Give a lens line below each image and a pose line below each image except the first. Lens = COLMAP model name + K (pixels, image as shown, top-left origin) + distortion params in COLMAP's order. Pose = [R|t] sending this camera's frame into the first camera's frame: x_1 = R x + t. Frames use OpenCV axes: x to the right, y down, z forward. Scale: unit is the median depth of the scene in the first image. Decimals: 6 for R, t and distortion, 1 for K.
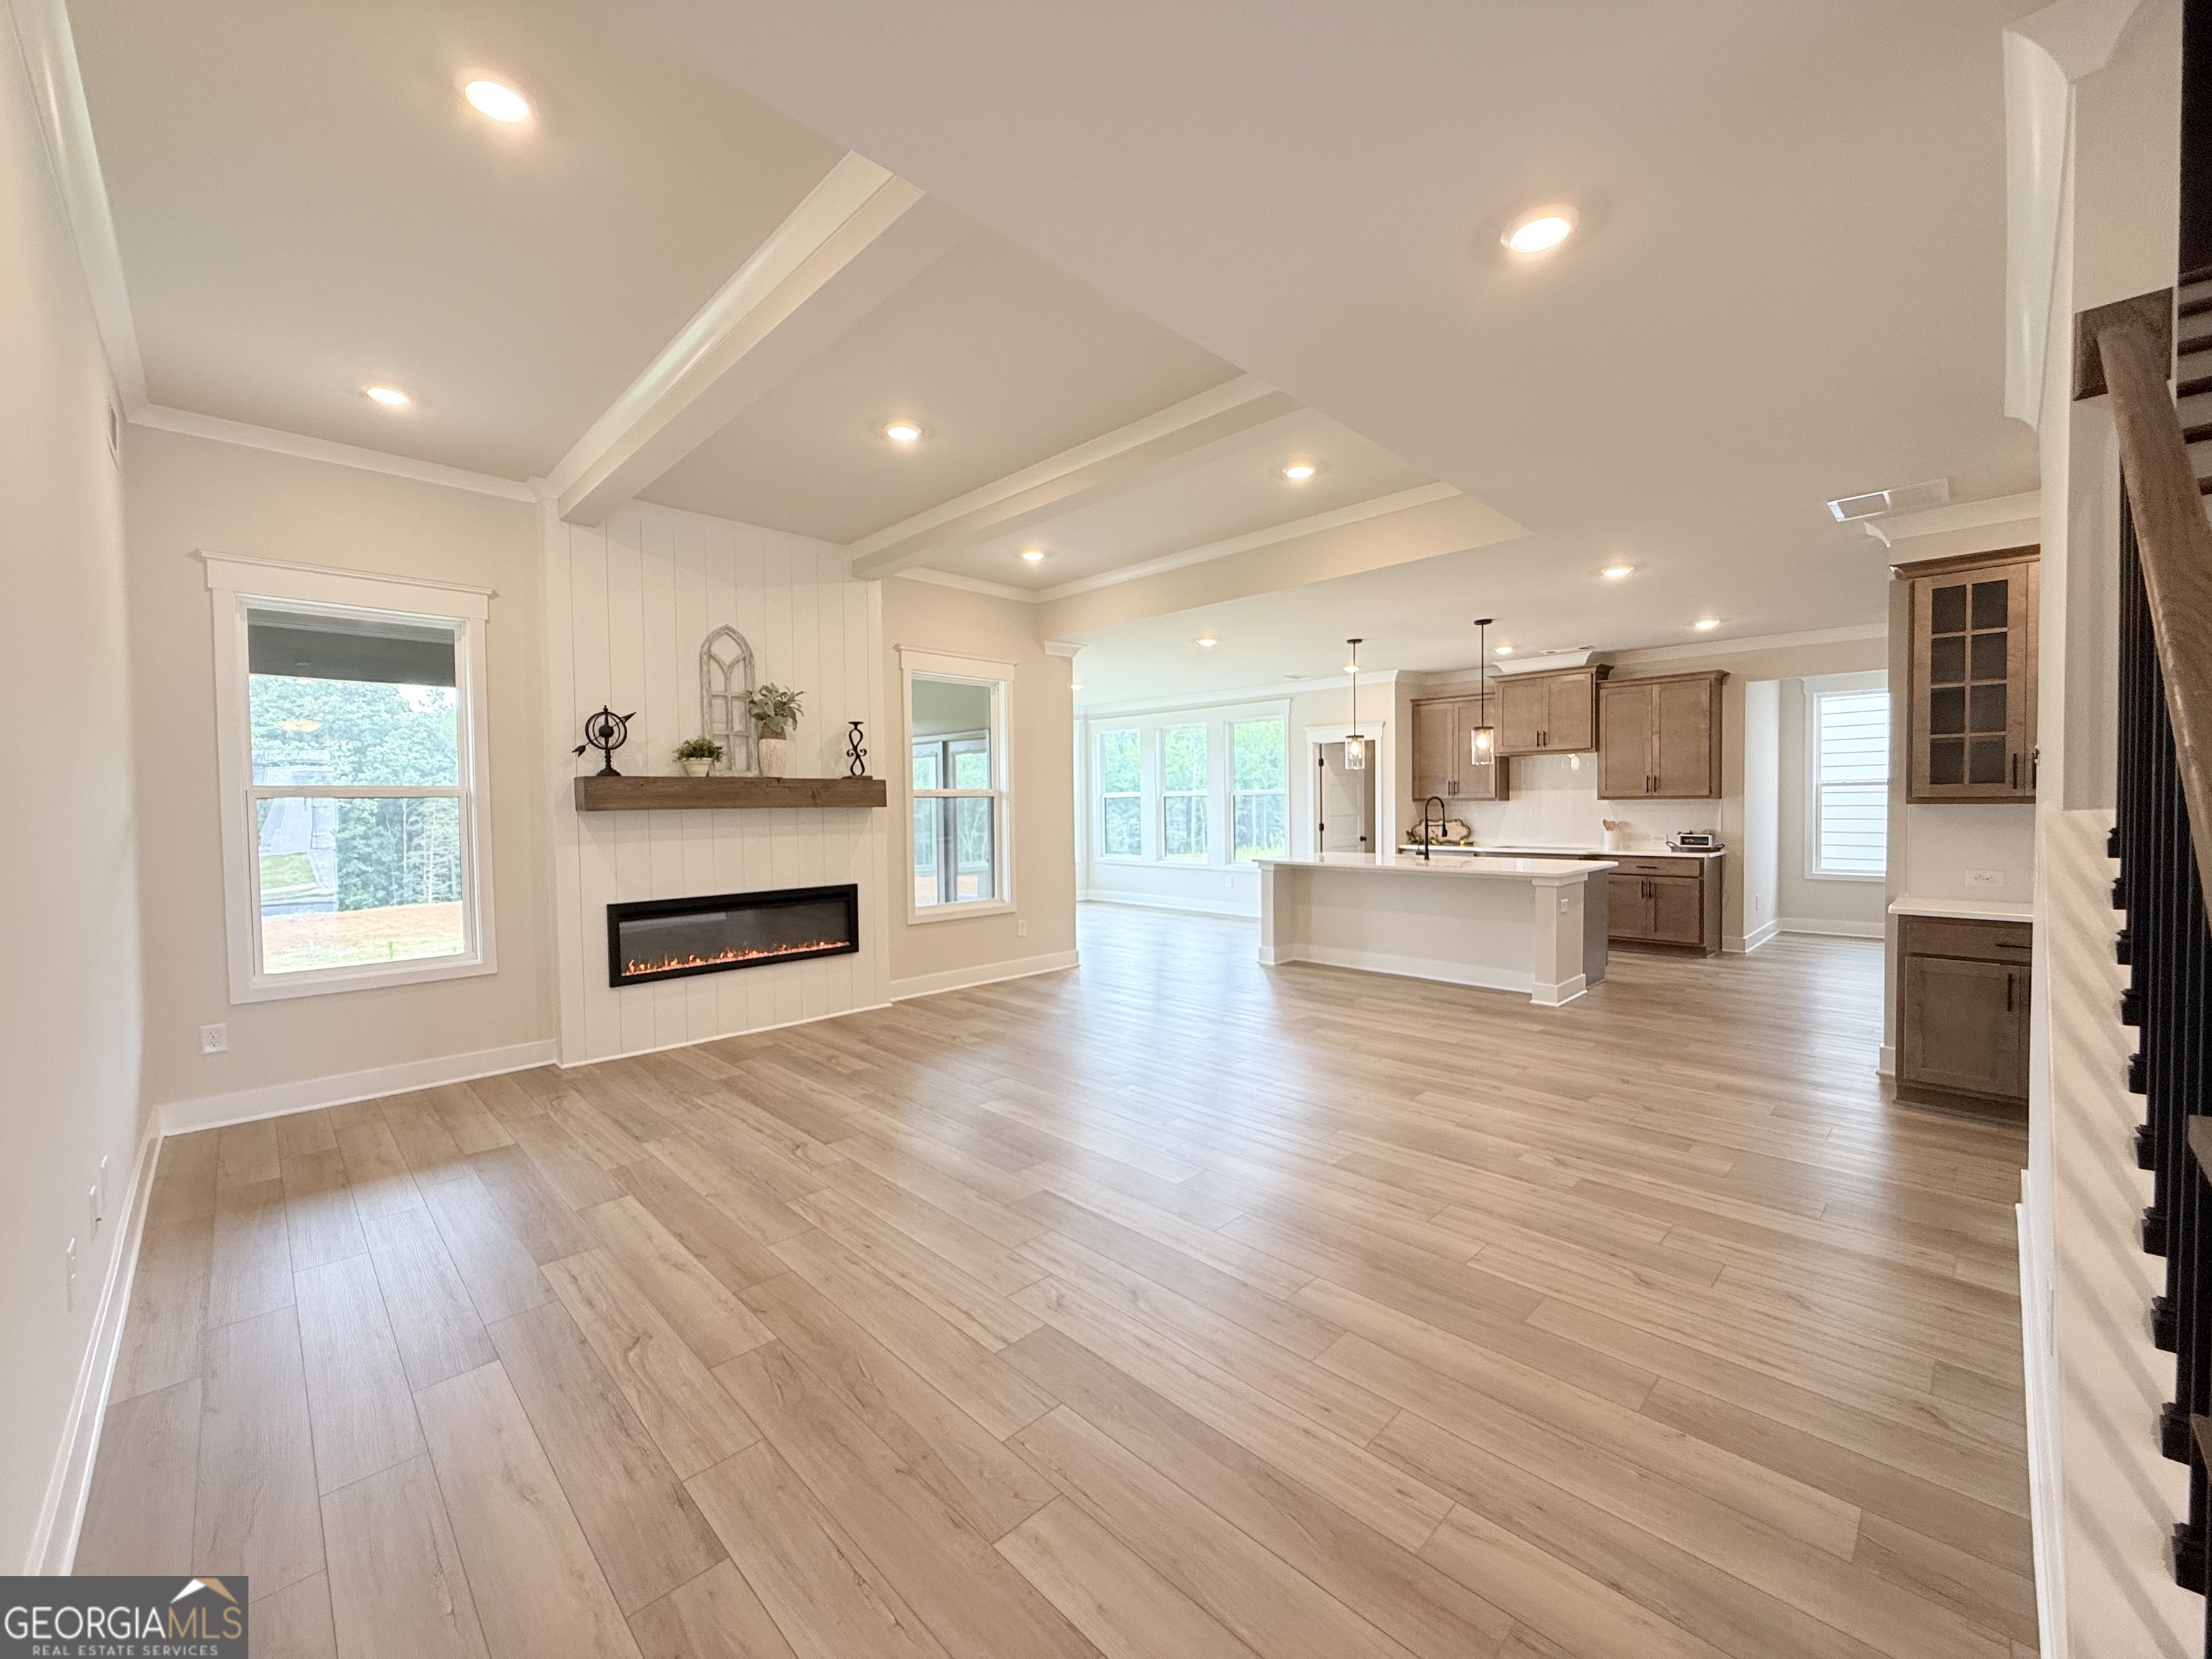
lens RADIAL K [[882.2, 0, 1098.3], [0, 882.2, 826.5], [0, 0, 1]] dist [-0.002283, 0.000693]
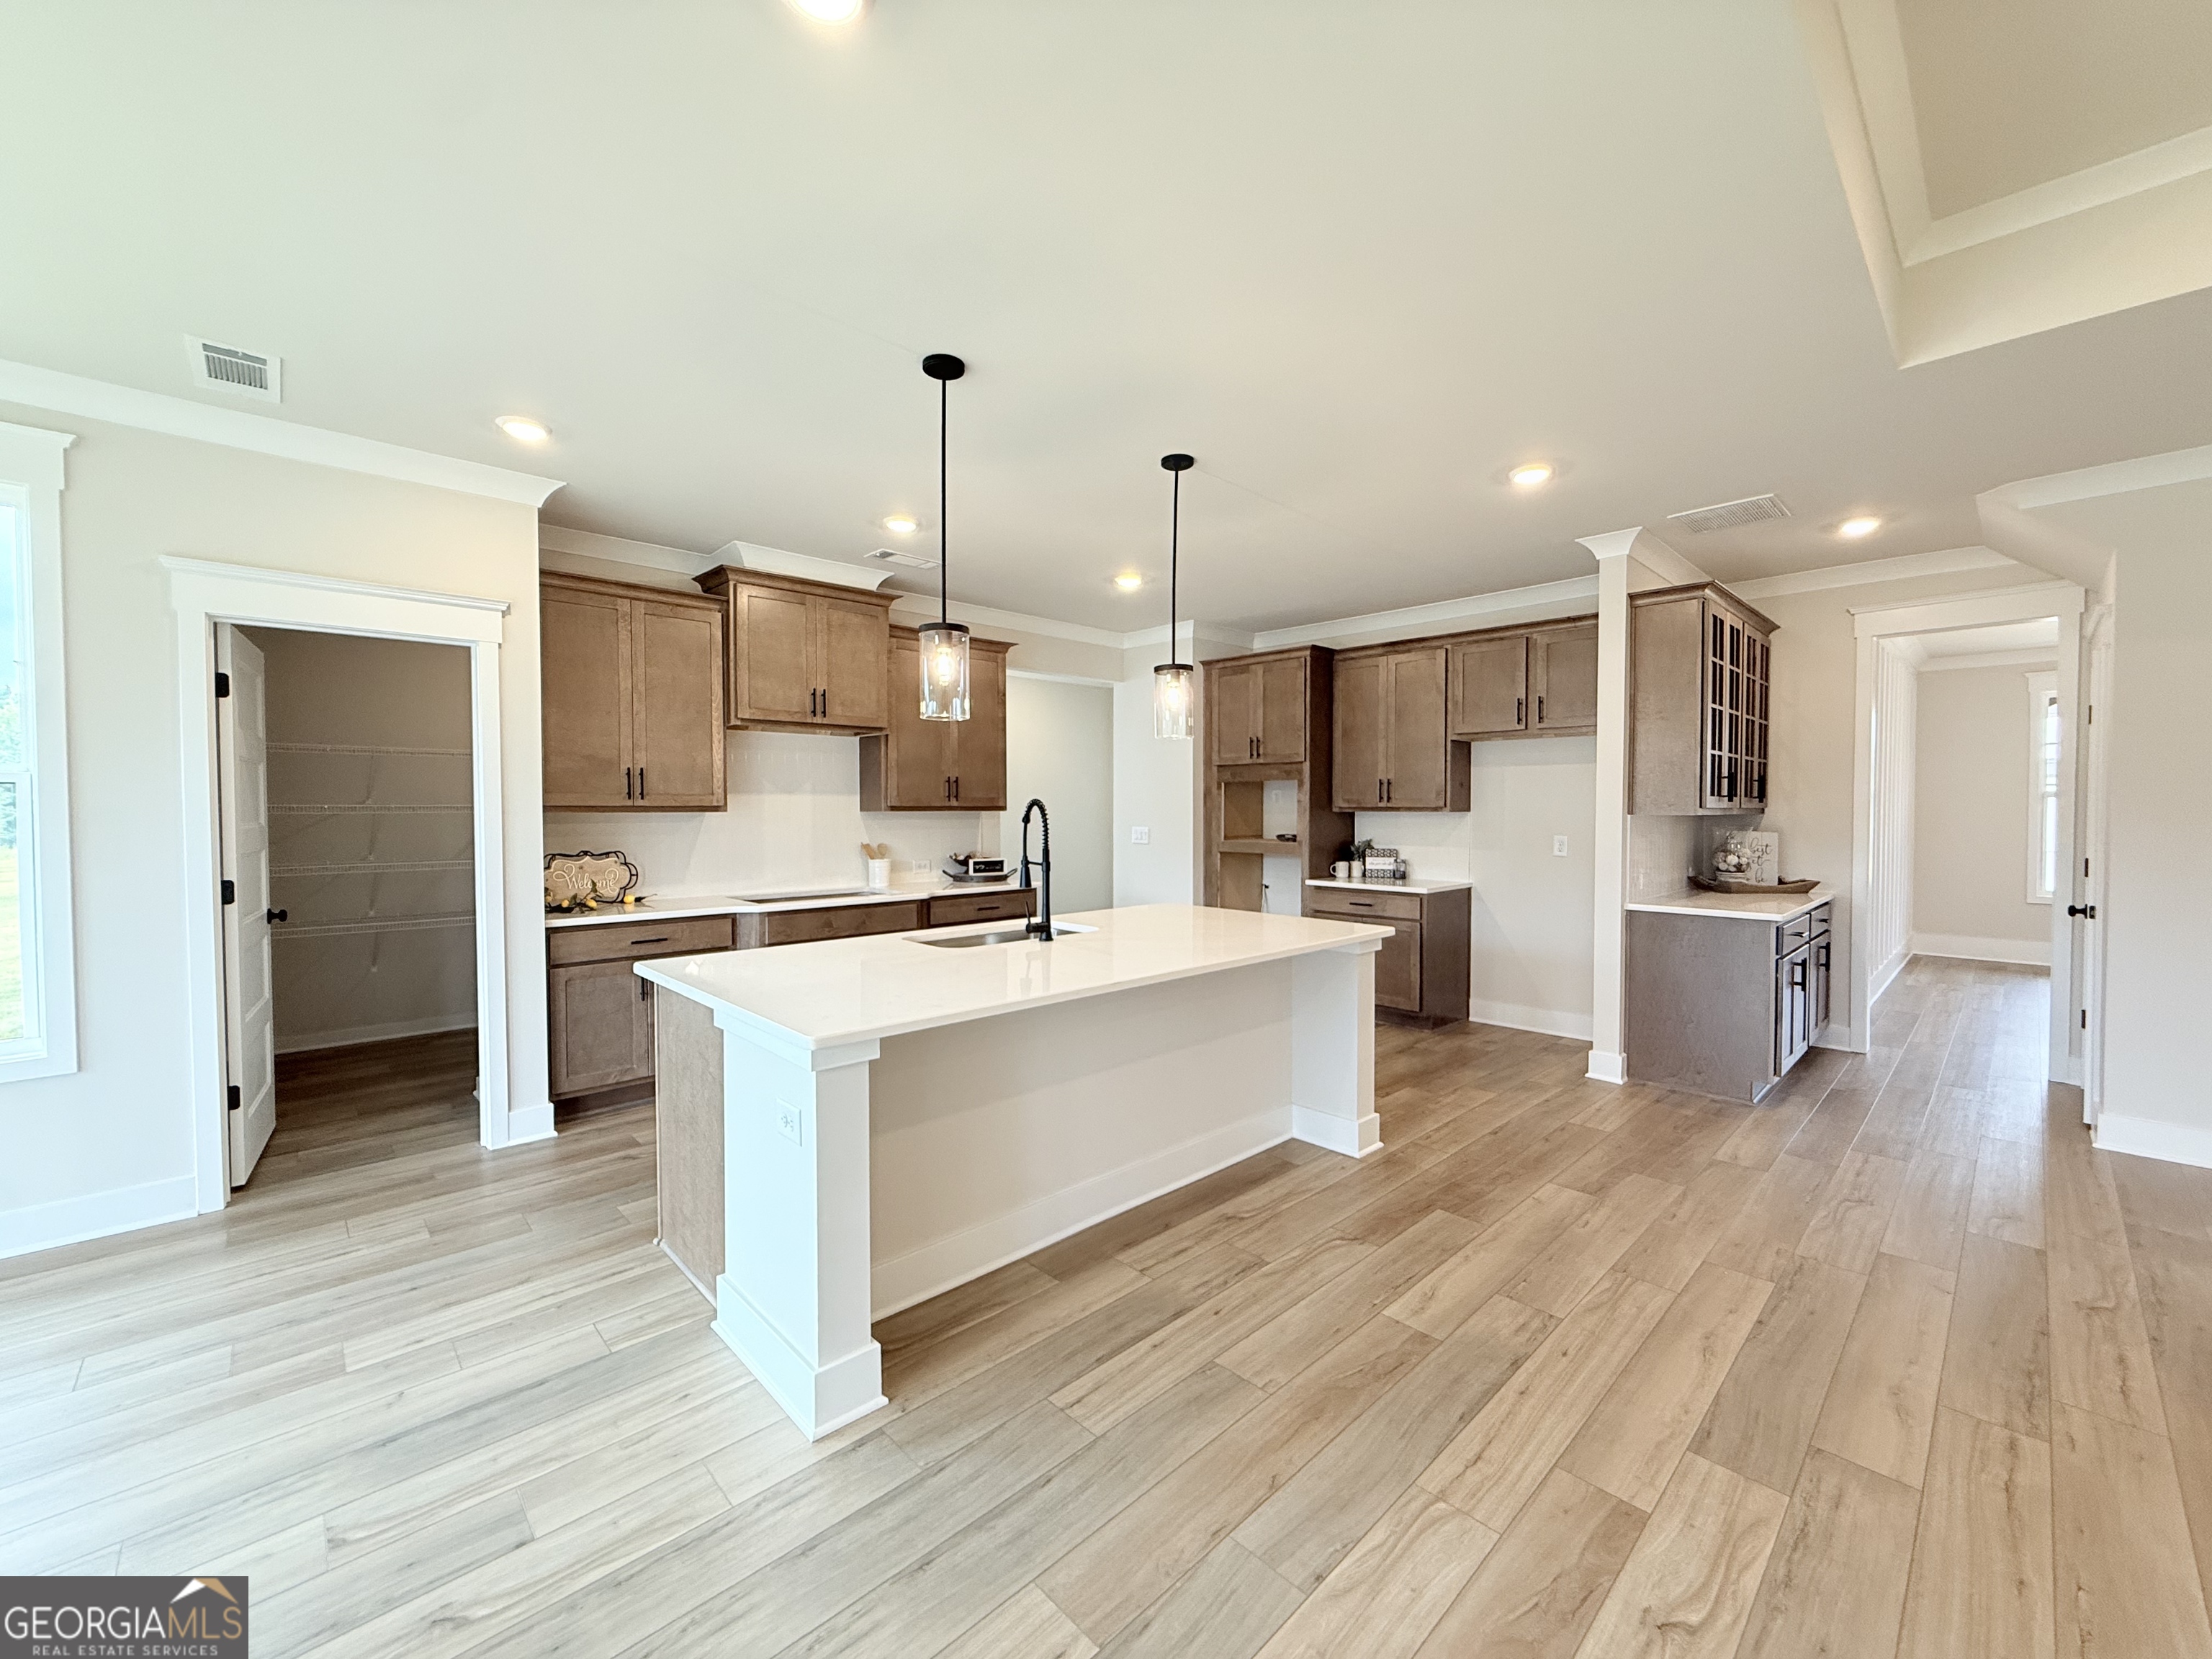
lens RADIAL K [[882.2, 0, 1102.3], [0, 882.2, 827.4], [0, 0, 1]] dist [-0.002283, 0.000693]
pose [[0.016373, -0.010264, 0.999813, -0.096766], [0.029270, 0.999524, 0.009782, -0.030118], [-0.999437, 0.029105, 0.016666, 1.243813]]
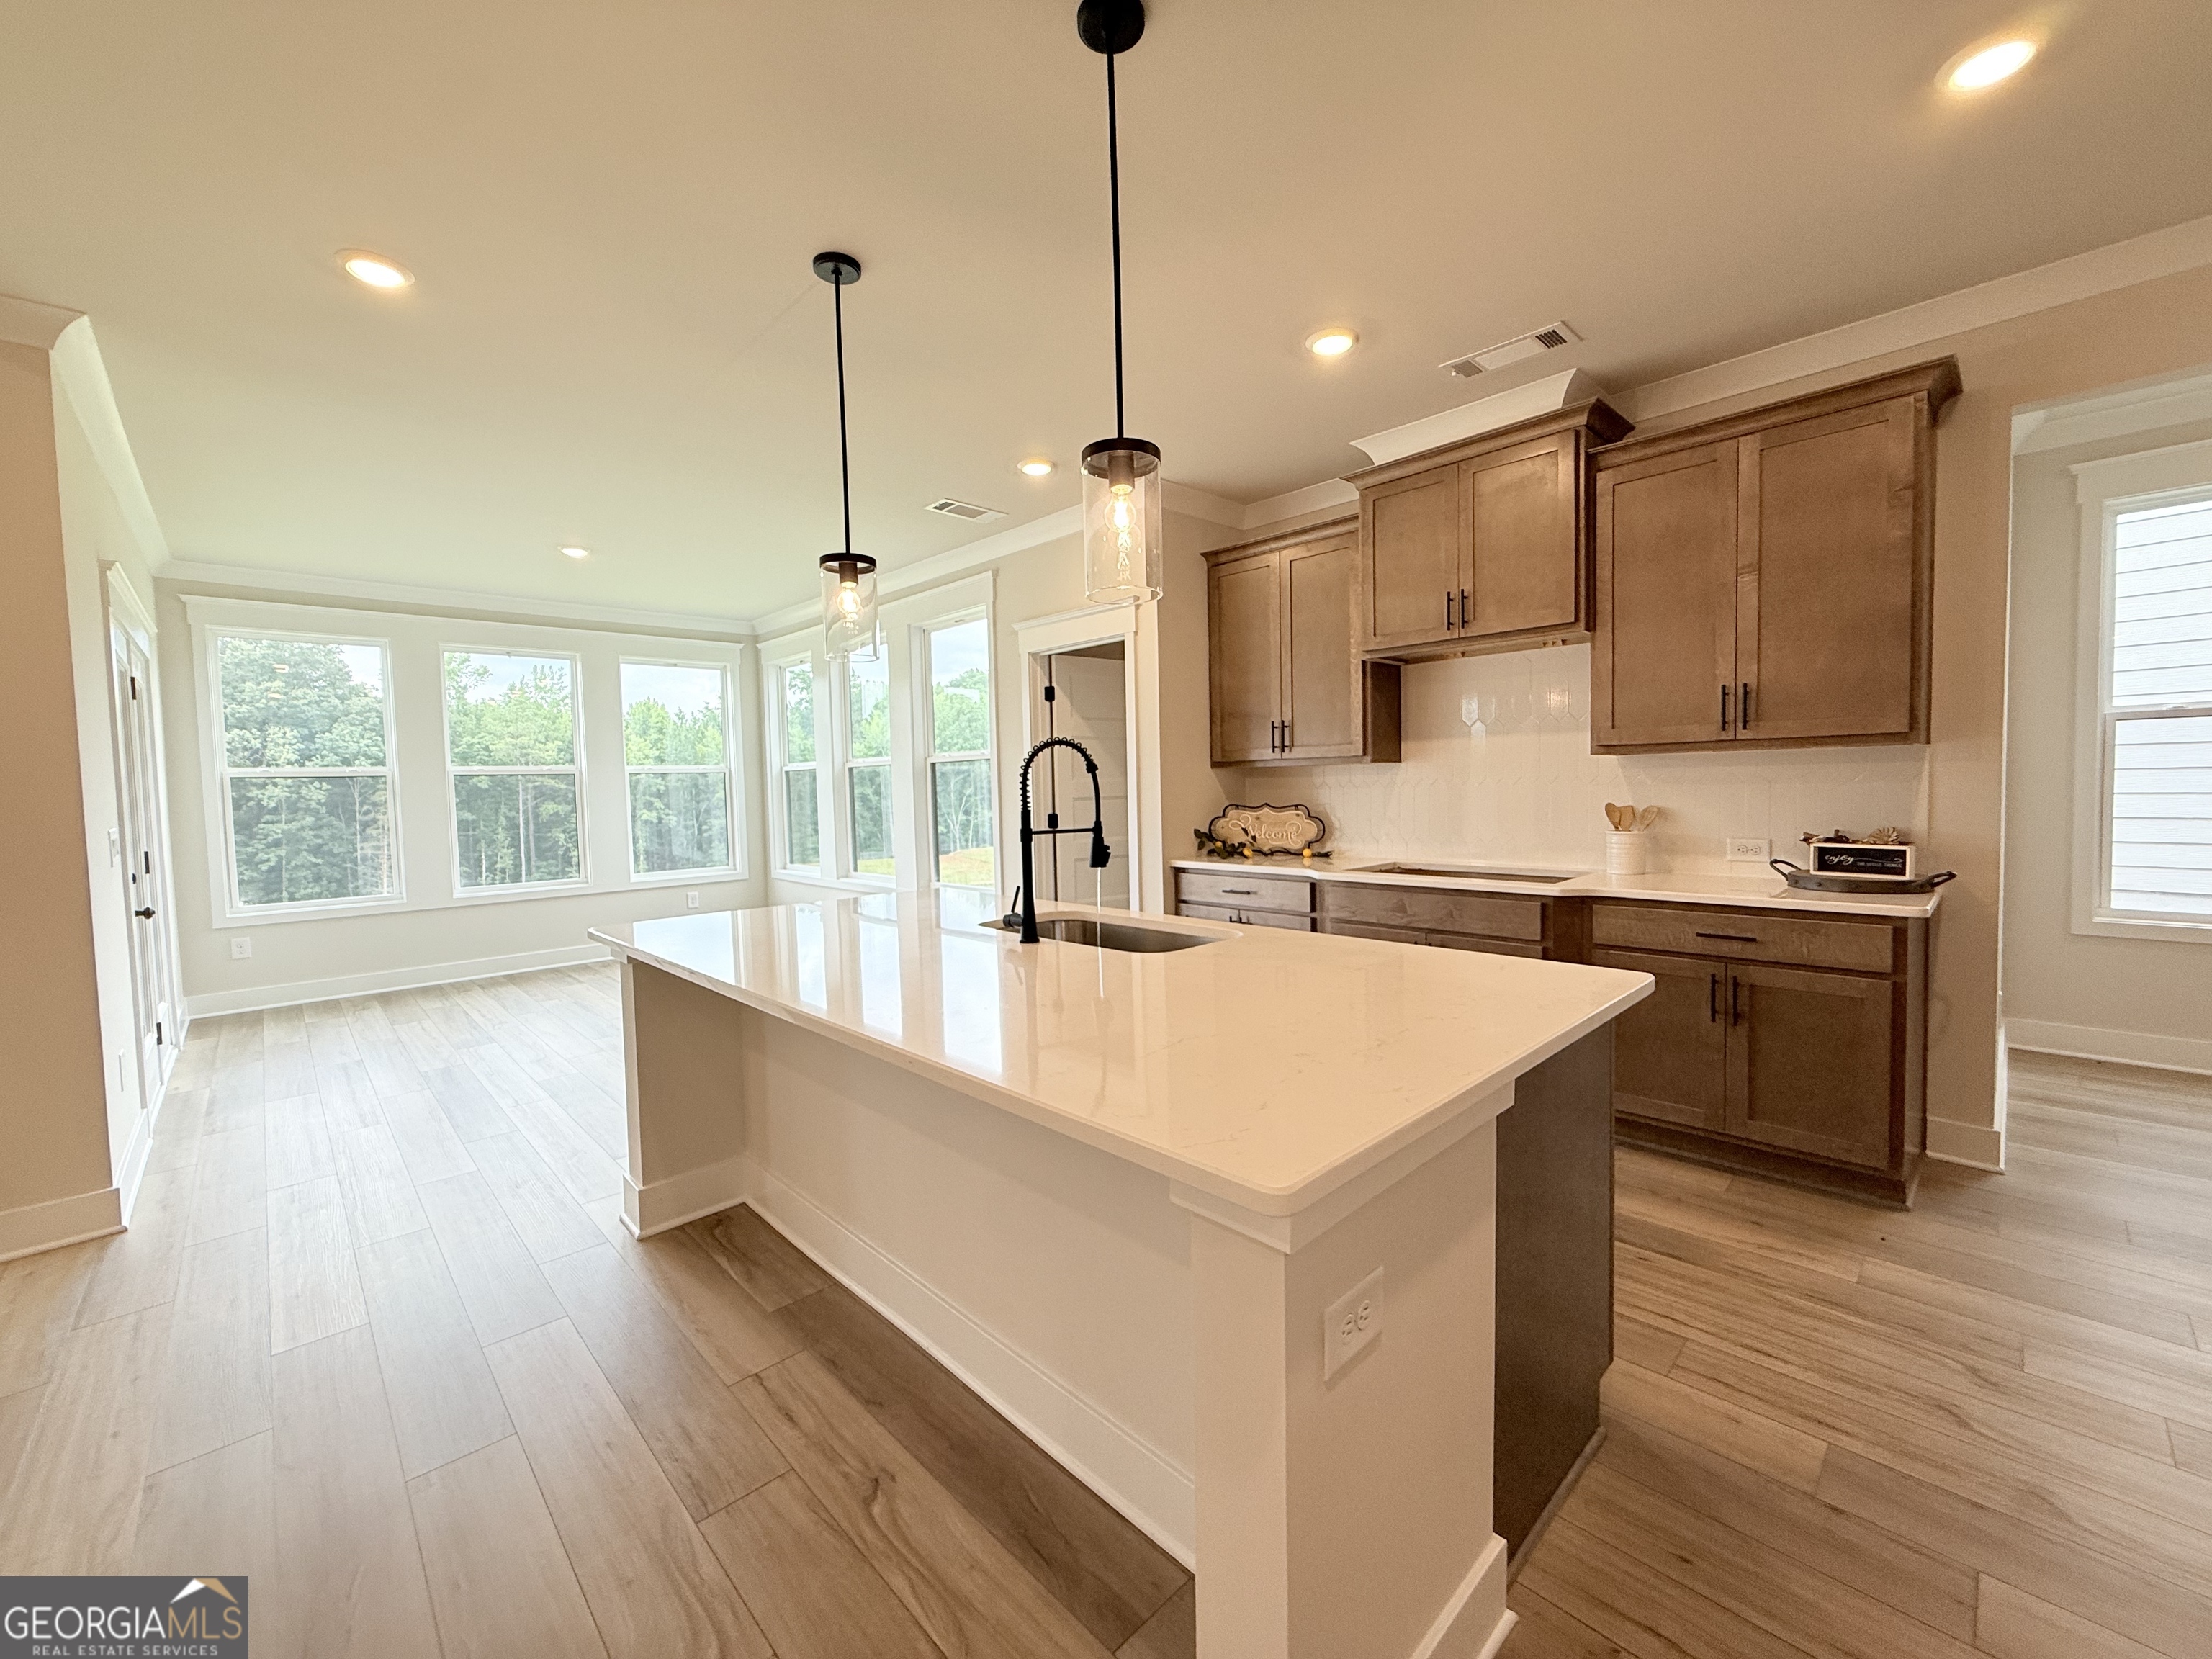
lens RADIAL K [[882.2, 0, 1098.9], [0, 882.2, 827.3], [0, 0, 1]] dist [-0.002283, 0.000693]
pose [[0.999917, -0.010179, -0.007848, 0.515795], [0.010346, 0.999715, 0.021501, -0.011866], [0.007627, -0.021580, 0.999738, 0.891603]]
